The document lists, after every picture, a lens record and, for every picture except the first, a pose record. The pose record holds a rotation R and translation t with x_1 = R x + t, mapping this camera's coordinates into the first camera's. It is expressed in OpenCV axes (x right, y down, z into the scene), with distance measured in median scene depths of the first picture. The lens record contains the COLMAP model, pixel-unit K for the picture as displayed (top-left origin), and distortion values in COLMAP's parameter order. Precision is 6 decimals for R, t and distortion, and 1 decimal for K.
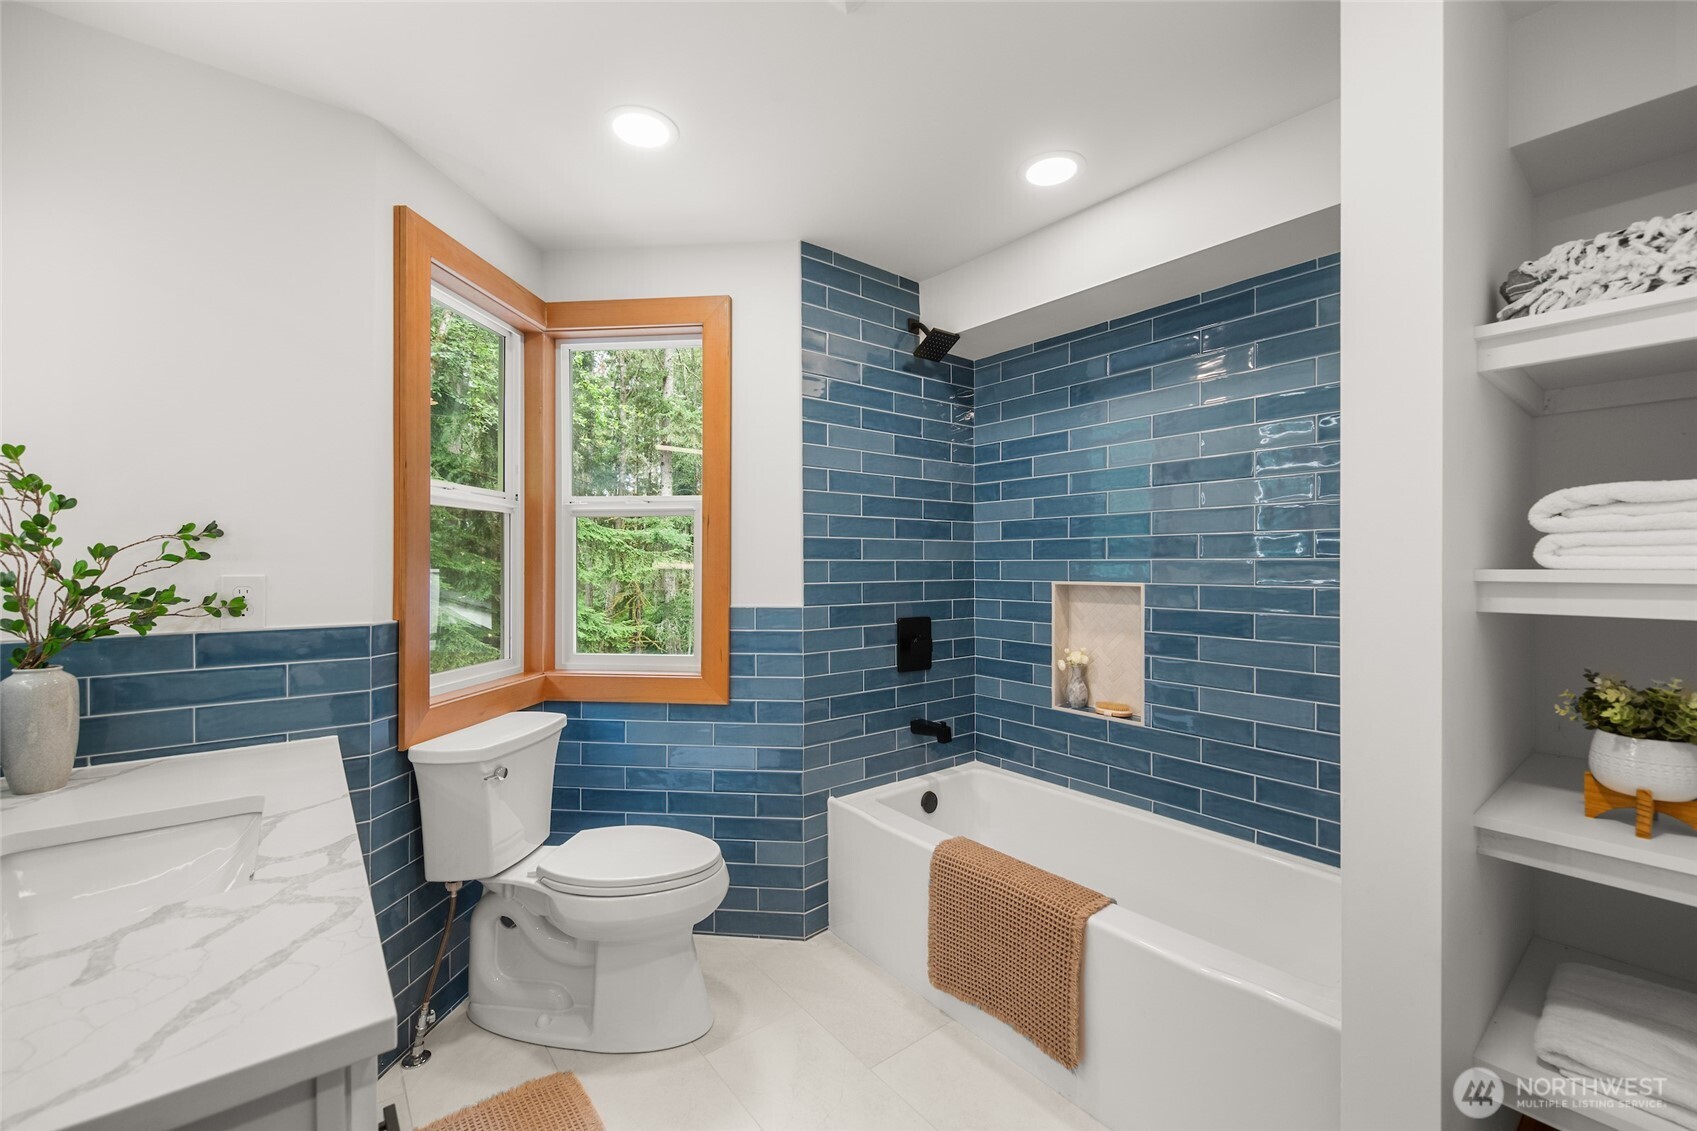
lens RADIAL K [[711.0, 0, 866.7], [0, 711.0, 567.0], [0, 0, 1]] dist [0.008646, -0.001236]
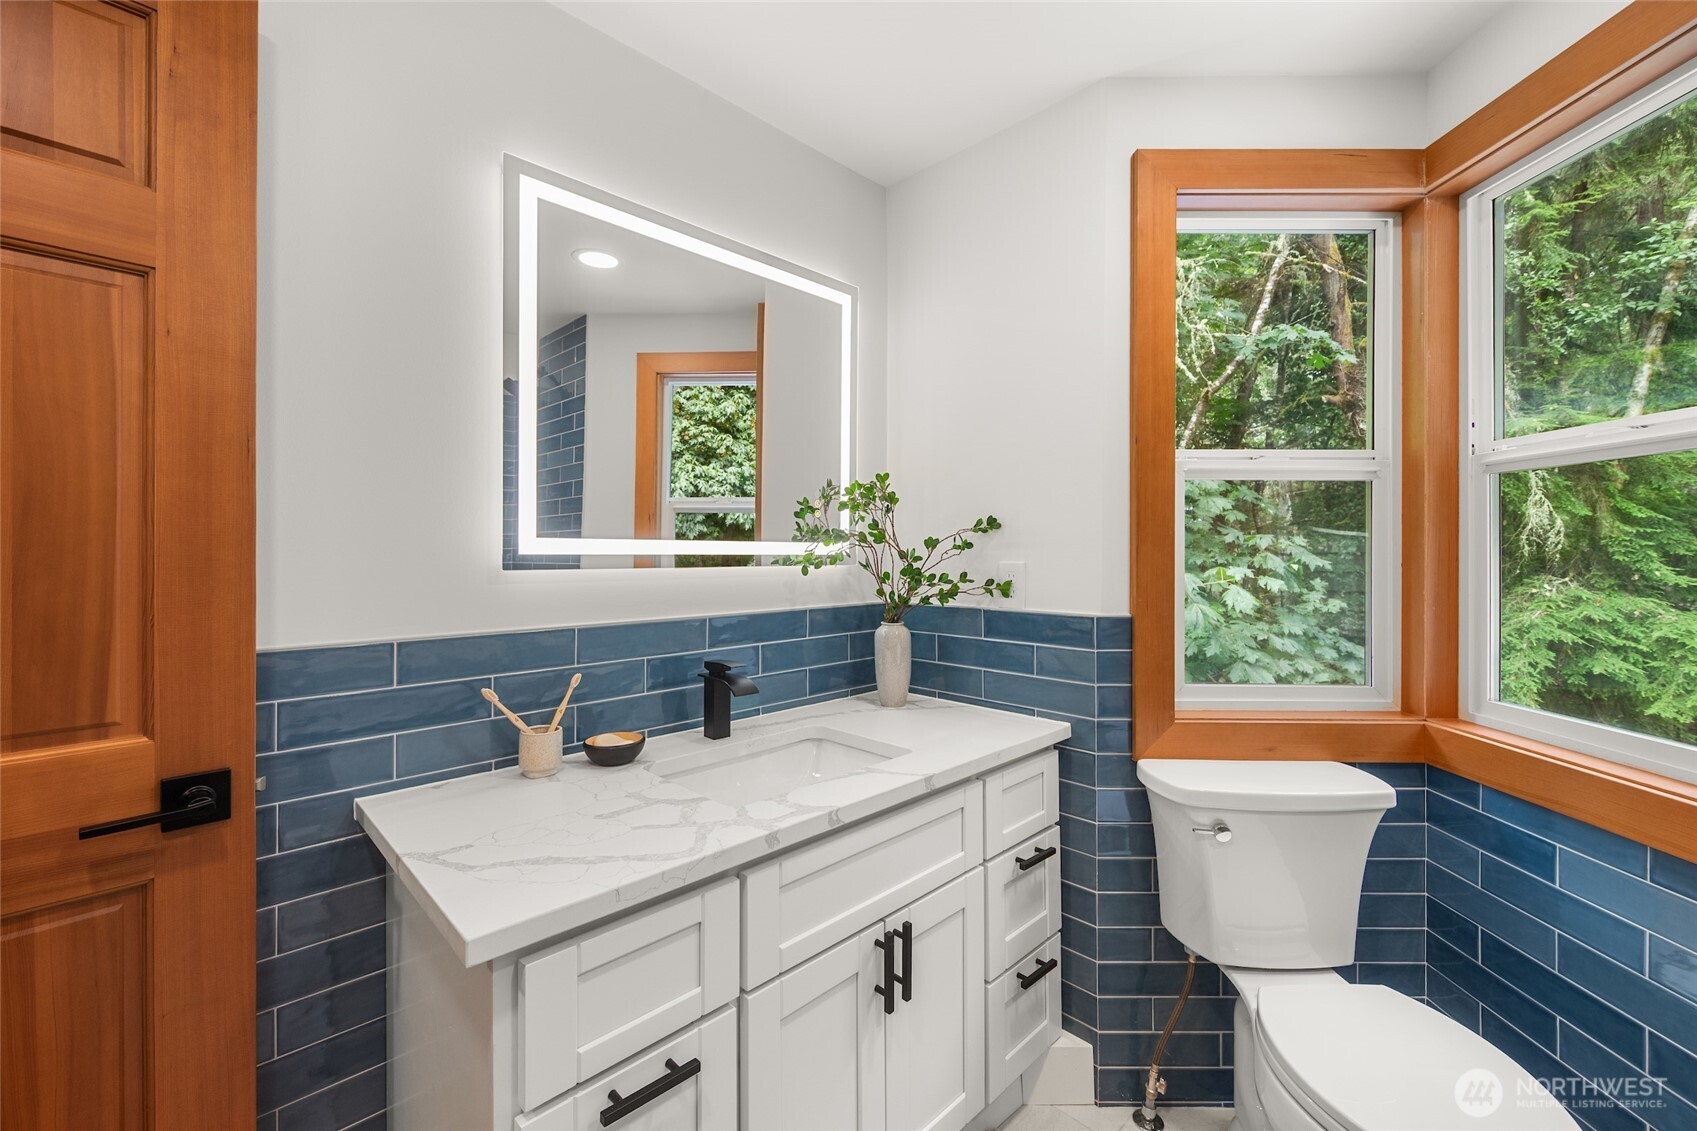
lens RADIAL K [[711.0, 0, 861.8], [0, 711.0, 550.7], [0, 0, 1]] dist [0.008646, -0.001236]
pose [[0.082790, -0.000886, -0.996567, 0.218240], [-0.004172, 0.999991, -0.001235, -0.003348], [0.996558, 0.004260, 0.082785, 0.607169]]
